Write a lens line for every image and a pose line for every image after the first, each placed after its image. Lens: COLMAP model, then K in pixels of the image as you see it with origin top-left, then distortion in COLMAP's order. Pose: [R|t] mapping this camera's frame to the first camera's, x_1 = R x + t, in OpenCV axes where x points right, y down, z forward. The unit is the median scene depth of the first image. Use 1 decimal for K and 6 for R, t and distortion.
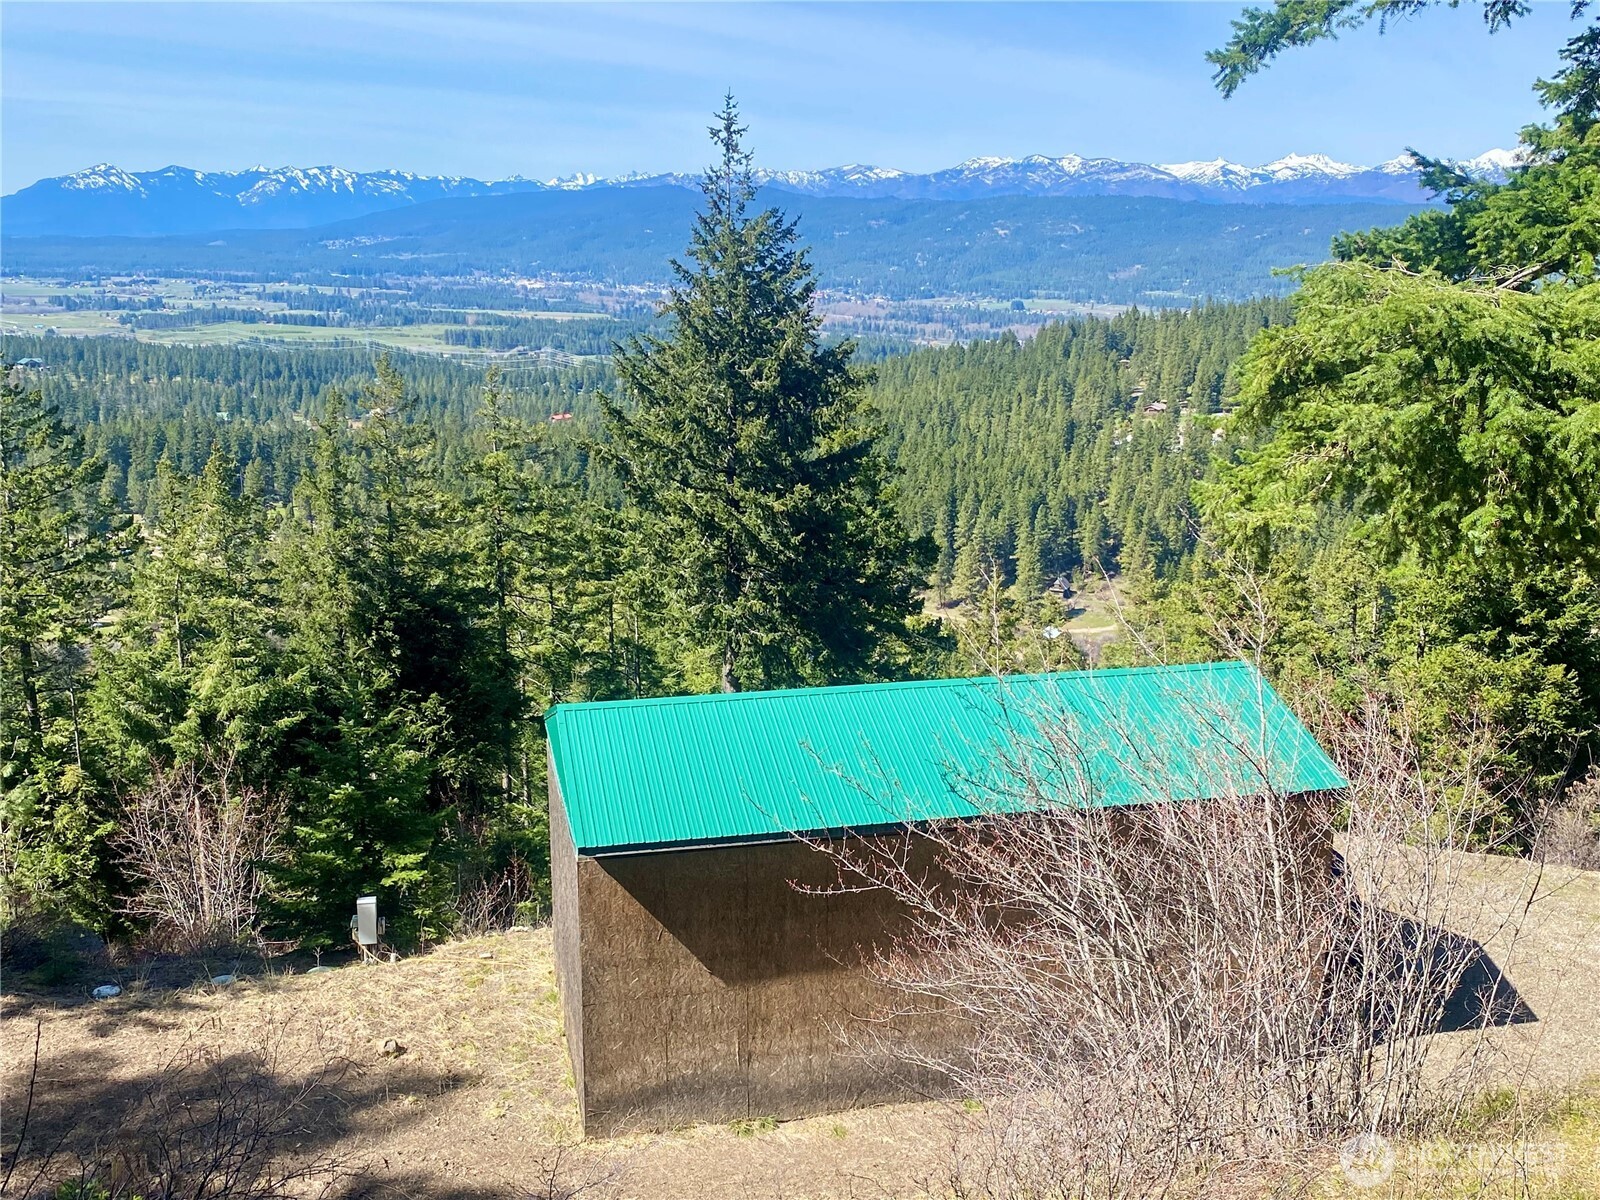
lens RADIAL K [[1642.6, 0, 825.9], [0, 1642.6, 621.9], [0, 0, 1]] dist [0.017532, 0.000000]
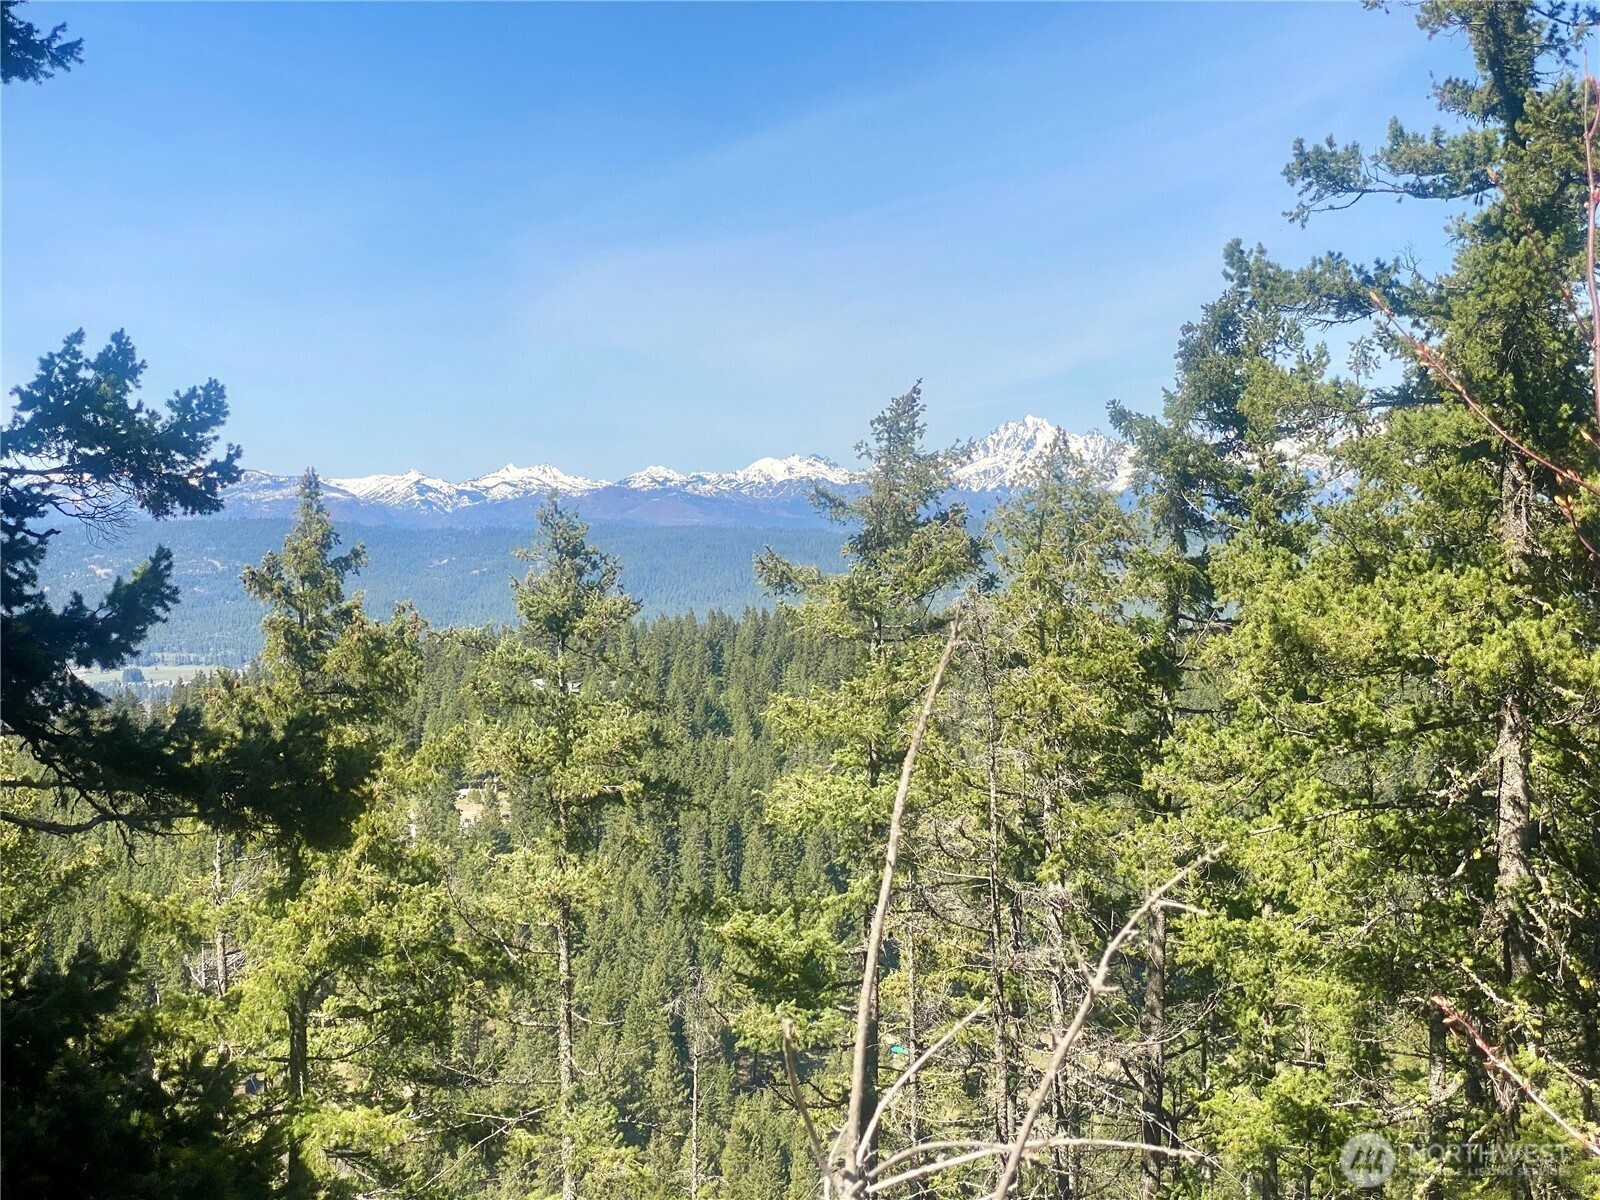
lens RADIAL K [[2384.6, 0, 795.9], [0, 2384.6, 602.6], [0, 0, 1]] dist [0.121657, 0.000000]
pose [[0.926573, -0.031412, 0.374801, 0.045956], [0.112746, 0.973878, -0.197107, 0.085214], [-0.358818, 0.224891, 0.905910, 0.860666]]
